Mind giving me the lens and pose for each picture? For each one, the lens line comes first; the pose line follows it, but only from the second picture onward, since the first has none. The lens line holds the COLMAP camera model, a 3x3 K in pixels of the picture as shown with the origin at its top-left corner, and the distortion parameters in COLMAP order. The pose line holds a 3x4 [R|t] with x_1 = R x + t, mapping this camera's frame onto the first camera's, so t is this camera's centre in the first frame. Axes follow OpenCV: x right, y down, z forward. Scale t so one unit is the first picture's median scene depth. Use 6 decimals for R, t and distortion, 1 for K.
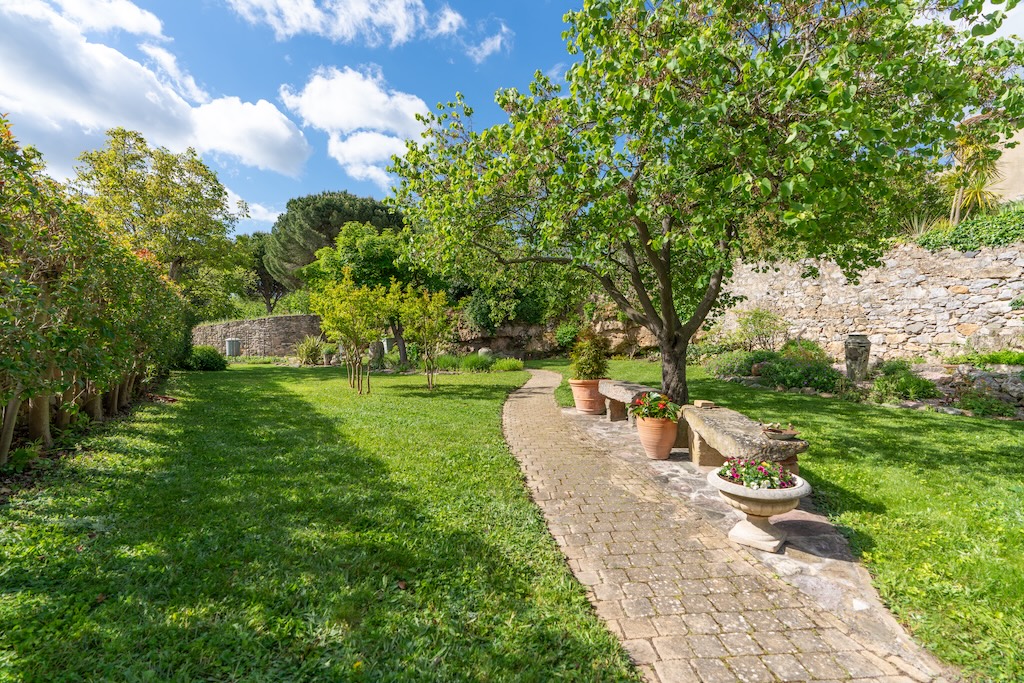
lens RADIAL K [[468.2, 0, 511.6], [0, 468.2, 339.3], [0, 0, 1]] dist [-0.004302, 0.000180]
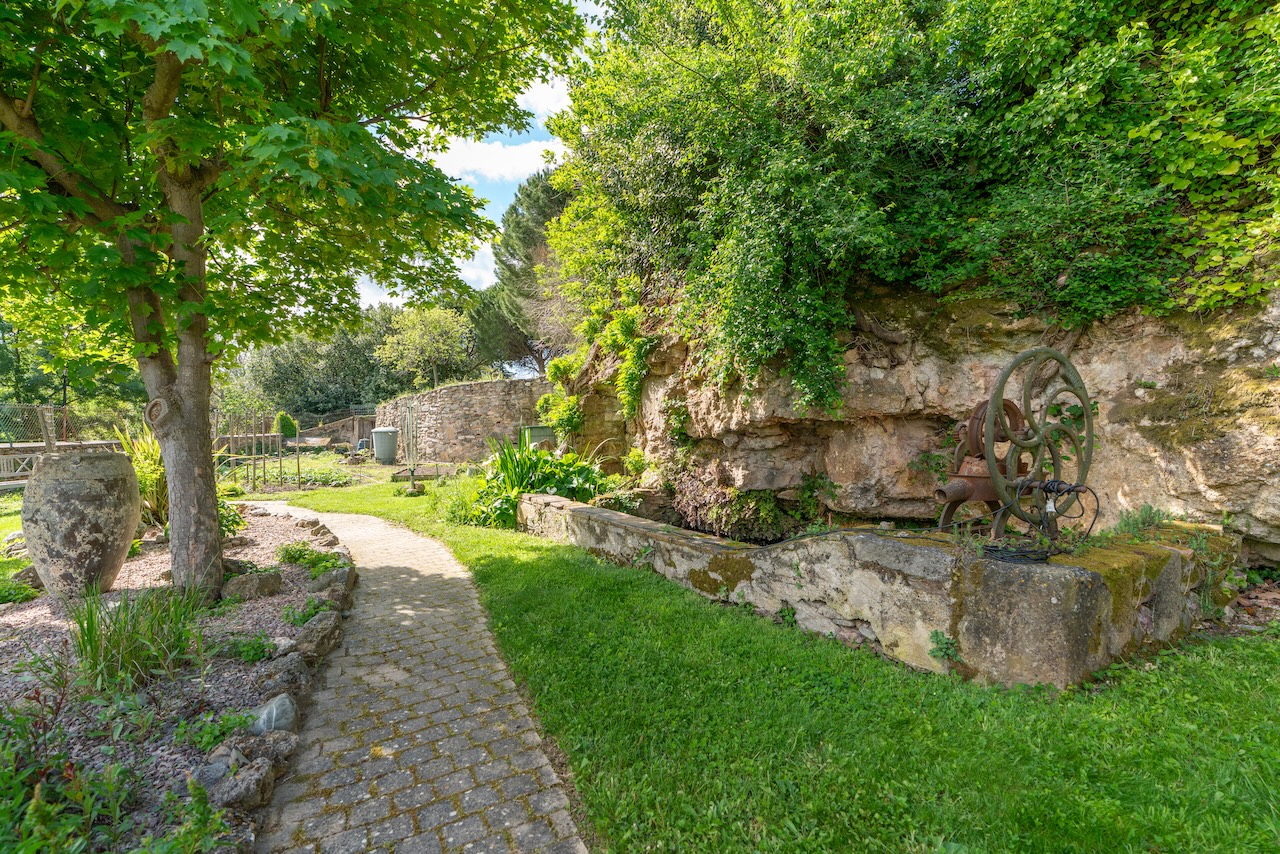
lens RADIAL K [[585.2, 0, 638.0], [0, 585.2, 426.1], [0, 0, 1]] dist [-0.004302, 0.000180]
pose [[0.876851, -0.008376, -0.480688, 0.005447], [0.011394, 0.999929, 0.003361, -0.003890], [0.480626, -0.008424, 0.876885, 0.872310]]
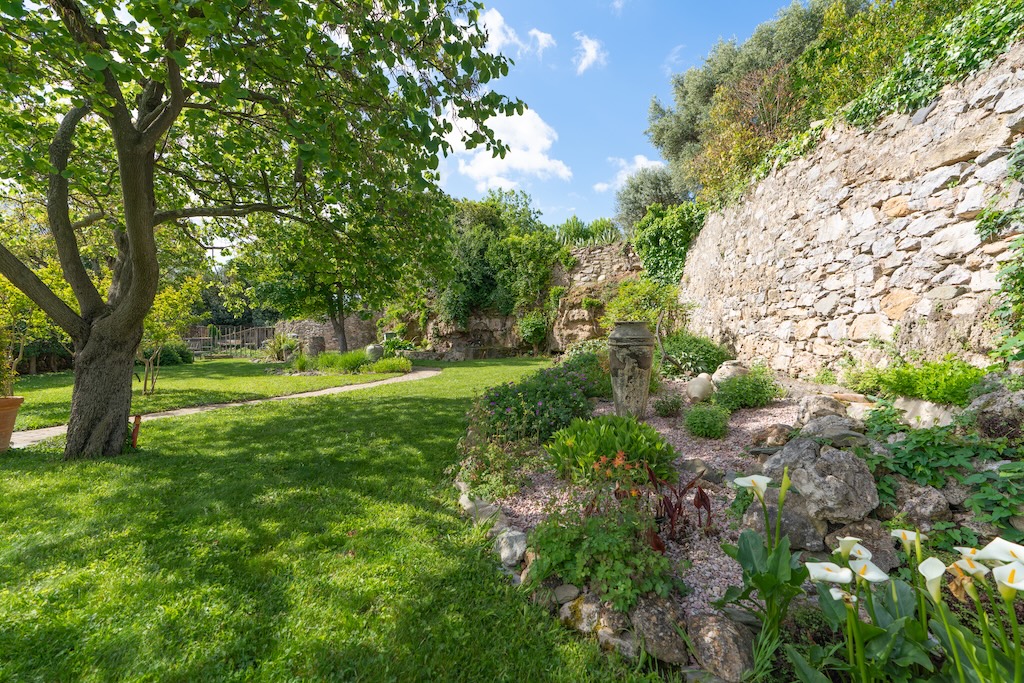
lens RADIAL K [[468.2, 0, 515.5], [0, 468.2, 339.4], [0, 0, 1]] dist [-0.004302, 0.000180]
pose [[0.951680, -0.000858, -0.307089, 0.355659], [0.004793, 0.999916, 0.012062, 0.001052], [0.307053, -0.012952, 0.951604, 0.234988]]
